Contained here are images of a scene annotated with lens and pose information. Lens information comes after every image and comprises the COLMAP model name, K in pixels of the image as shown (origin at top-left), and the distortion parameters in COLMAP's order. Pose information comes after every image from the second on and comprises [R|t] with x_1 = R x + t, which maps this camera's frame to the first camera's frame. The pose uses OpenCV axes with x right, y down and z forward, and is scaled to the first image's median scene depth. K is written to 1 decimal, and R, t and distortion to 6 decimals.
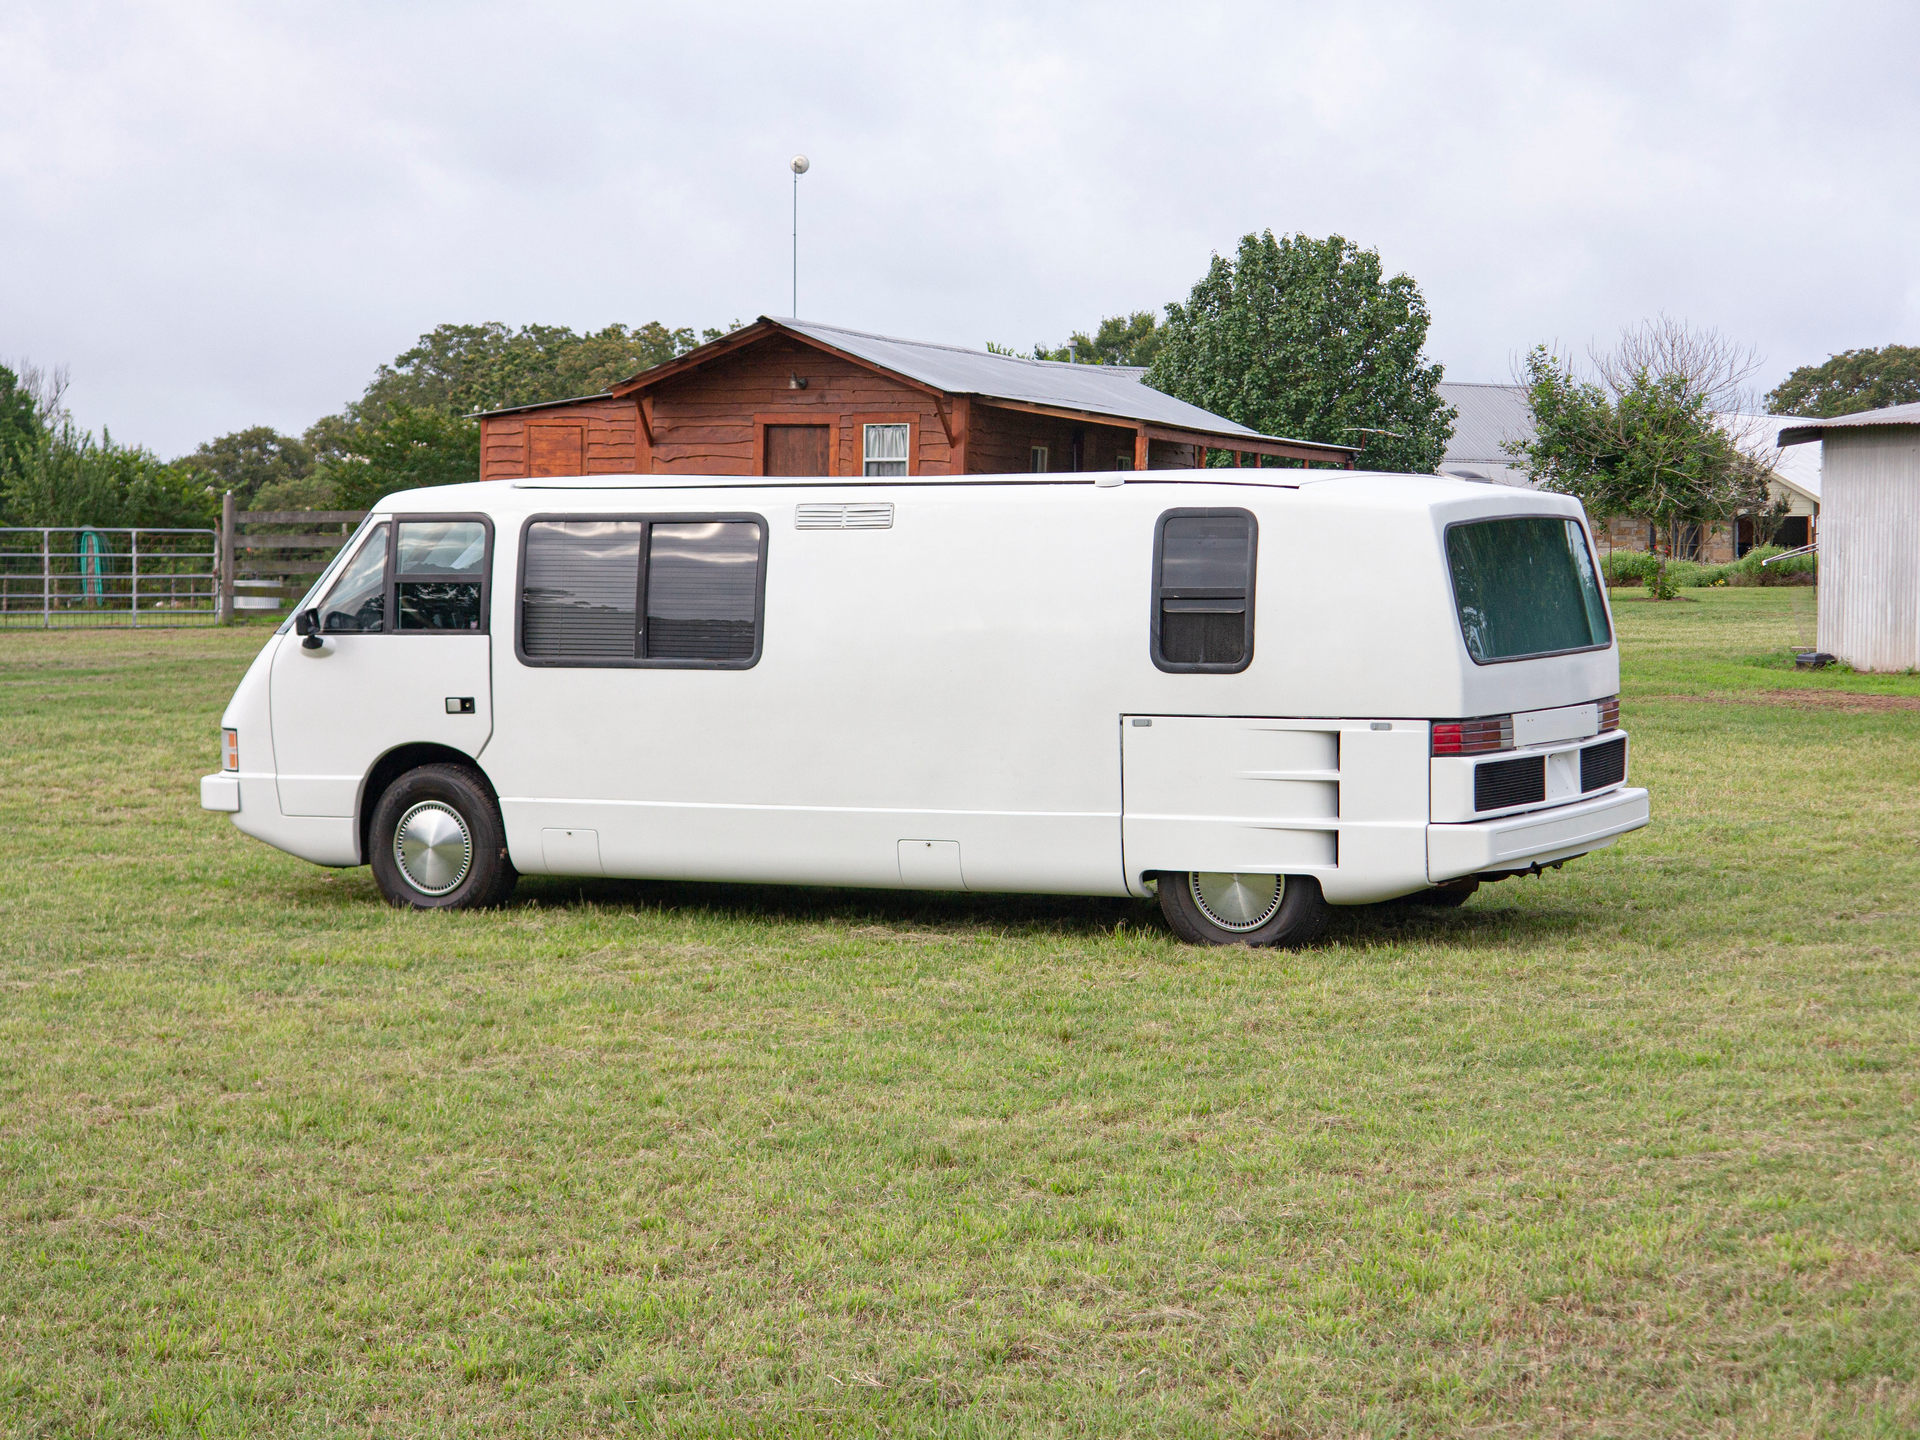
lens RADIAL K [[4158.0, 0, 932.7], [0, 4158.0, 718.5], [0, 0, 1]] dist [-0.066591, -0.385197]
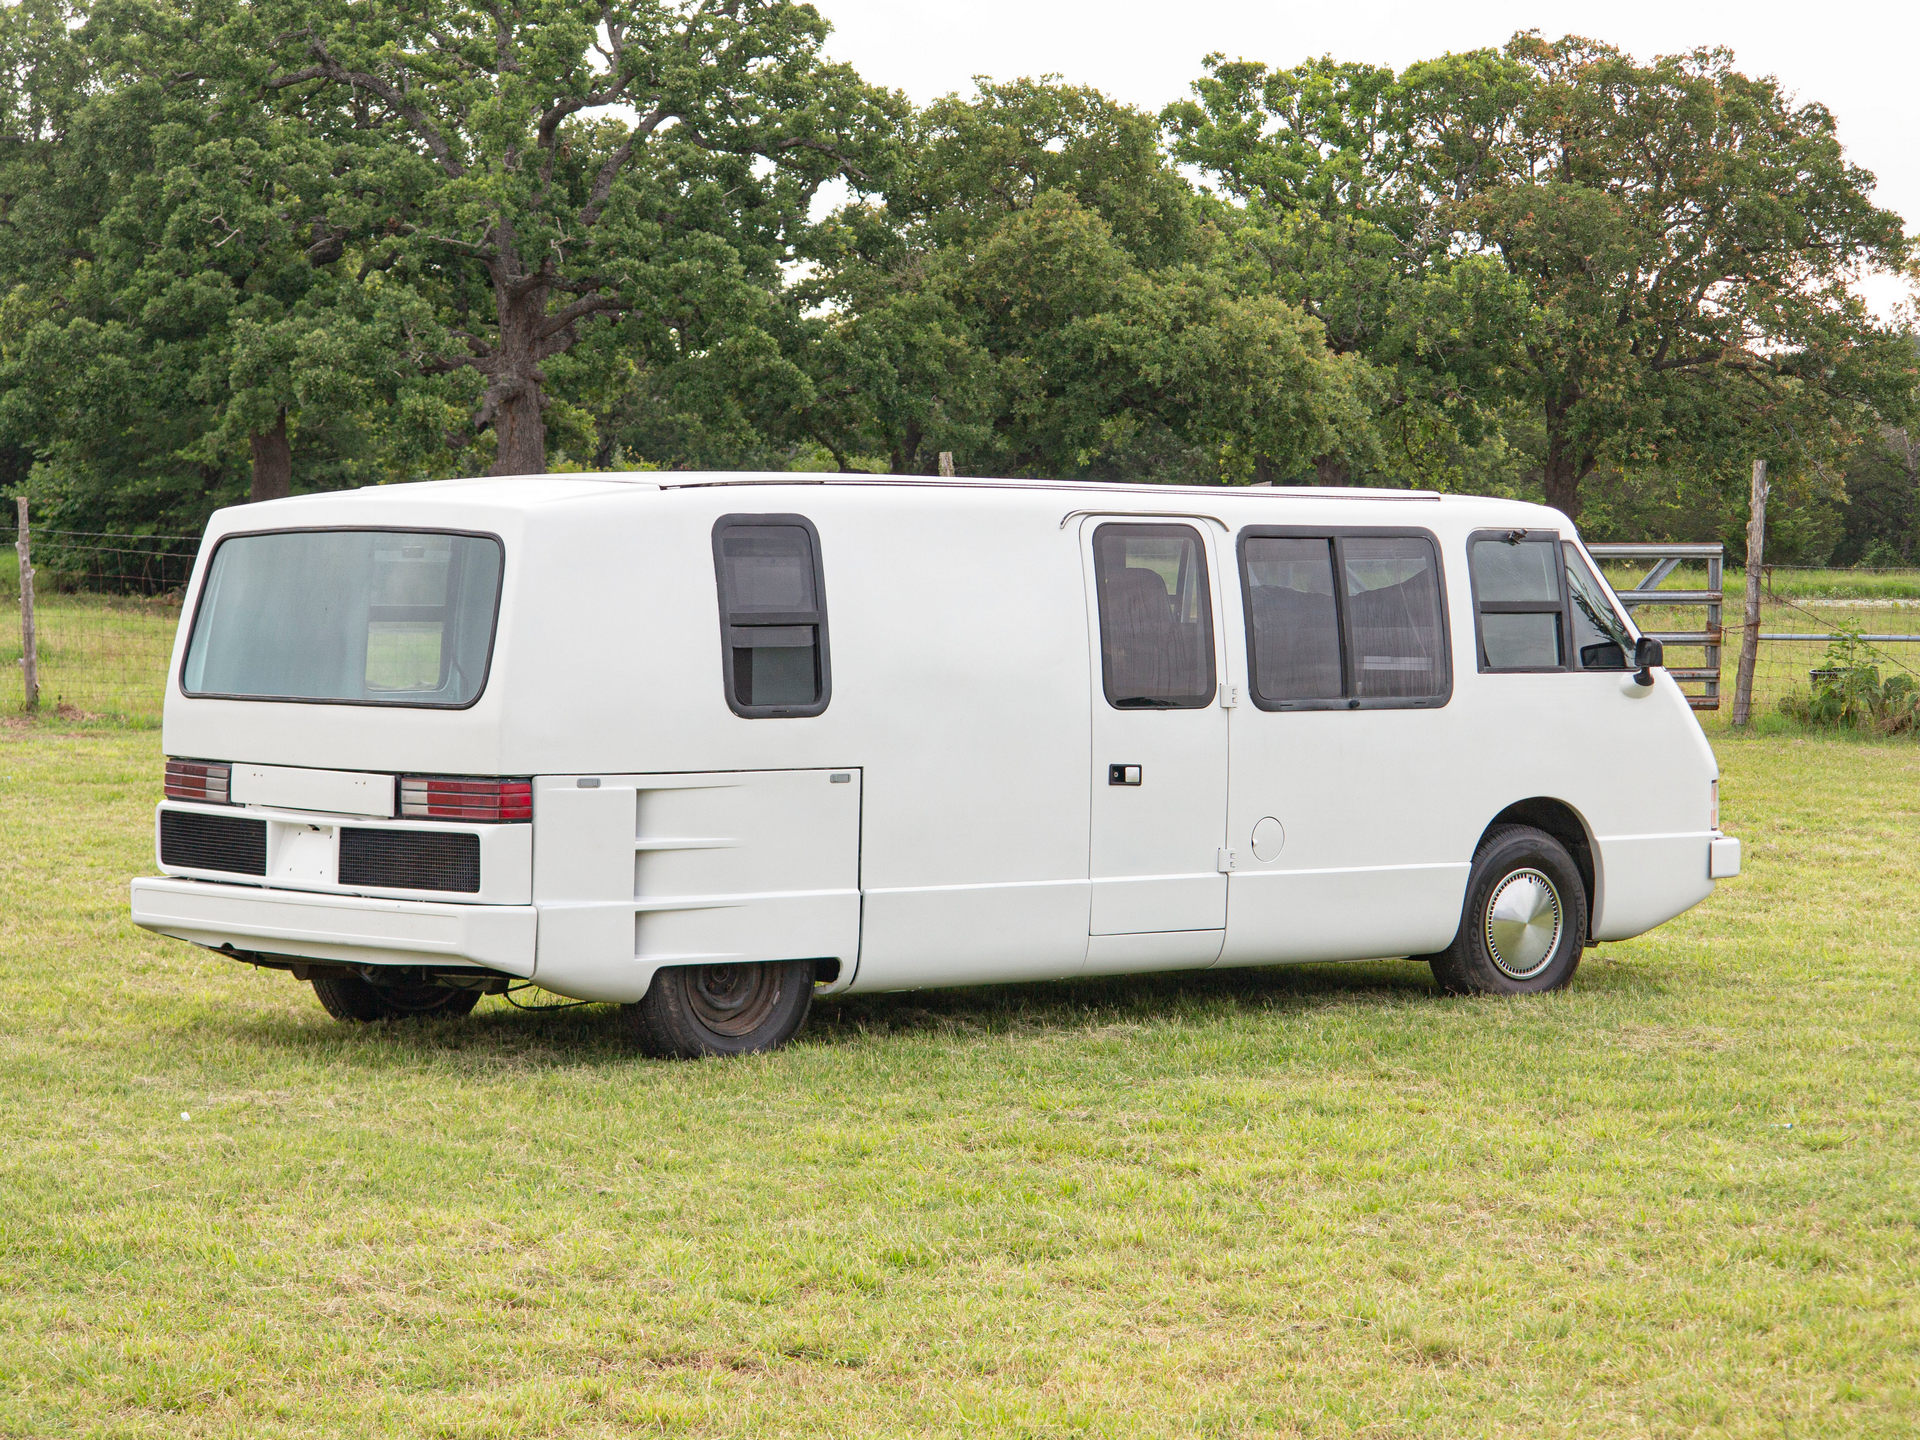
lens RADIAL K [[5199.9, 0, 960.0], [0, 5199.9, 720.0], [0, 0, 1]] dist [-0.096359, -1.606046]
pose [[-0.352552, 0.037310, -0.935048, 1.014614], [-0.058743, 0.996352, 0.061904, -0.079013], [0.933946, 0.076753, -0.349075, 1.430136]]
